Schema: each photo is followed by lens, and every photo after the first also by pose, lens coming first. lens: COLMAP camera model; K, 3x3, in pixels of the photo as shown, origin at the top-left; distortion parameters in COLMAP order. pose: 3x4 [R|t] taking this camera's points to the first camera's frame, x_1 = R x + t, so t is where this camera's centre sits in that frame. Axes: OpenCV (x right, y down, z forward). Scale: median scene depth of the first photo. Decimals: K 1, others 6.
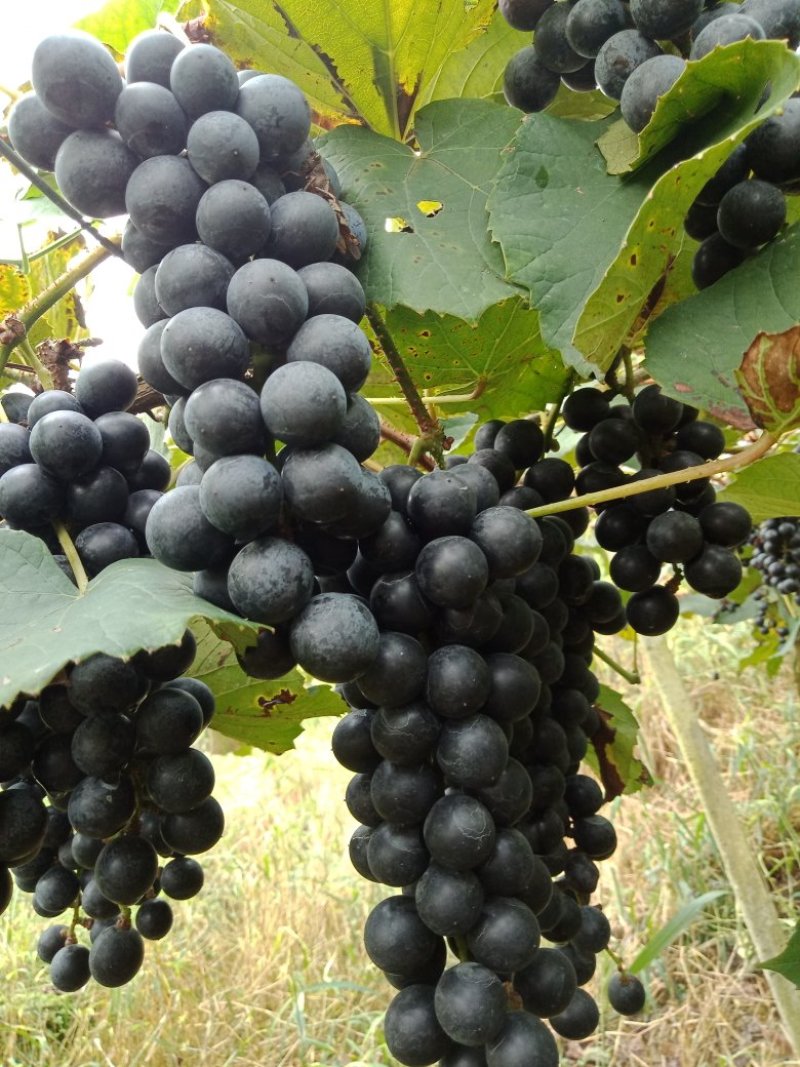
lens RADIAL K [[801.1, 0, 400.1], [0, 801.1, 532.7], [0, 0, 1]] dist [-0.001674, -0.001036]
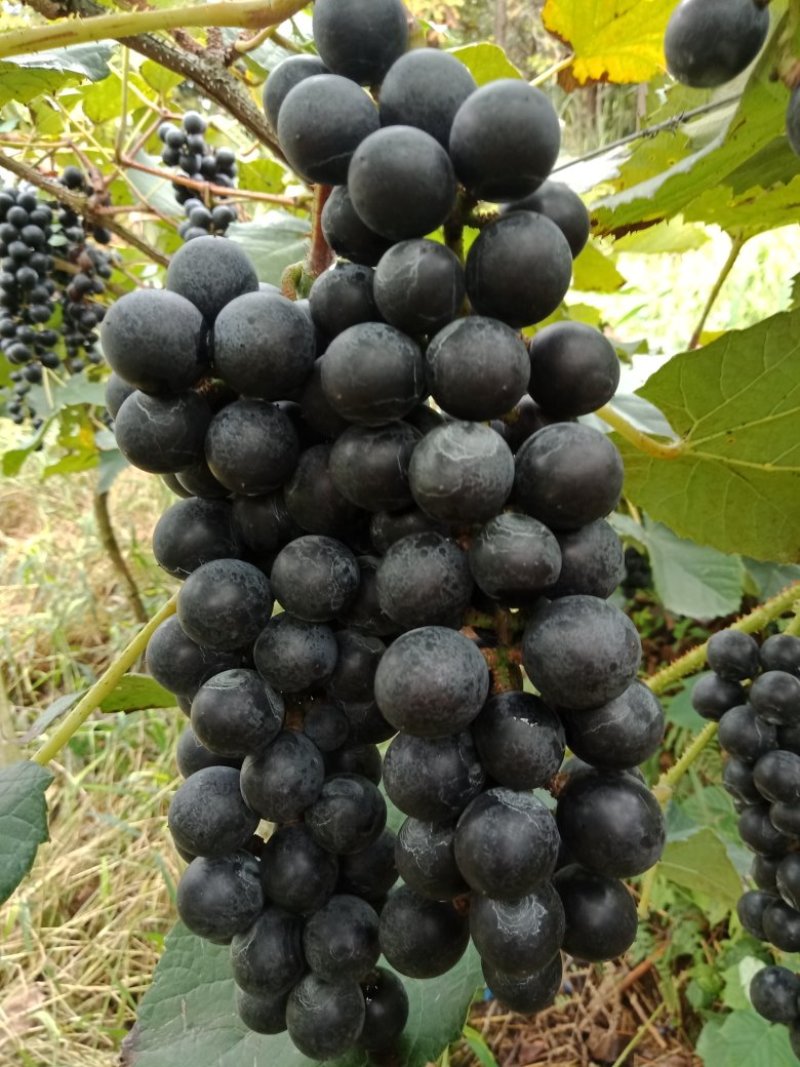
lens RADIAL K [[801.1, 0, 399.9], [0, 801.1, 533.8], [0, 0, 1]] dist [-0.001674, -0.001036]
pose [[0.720213, 0.069653, 0.690248, 0.099810], [-0.223328, 0.965263, 0.135618, 0.020663], [-0.656824, -0.251826, 0.710750, 0.075934]]
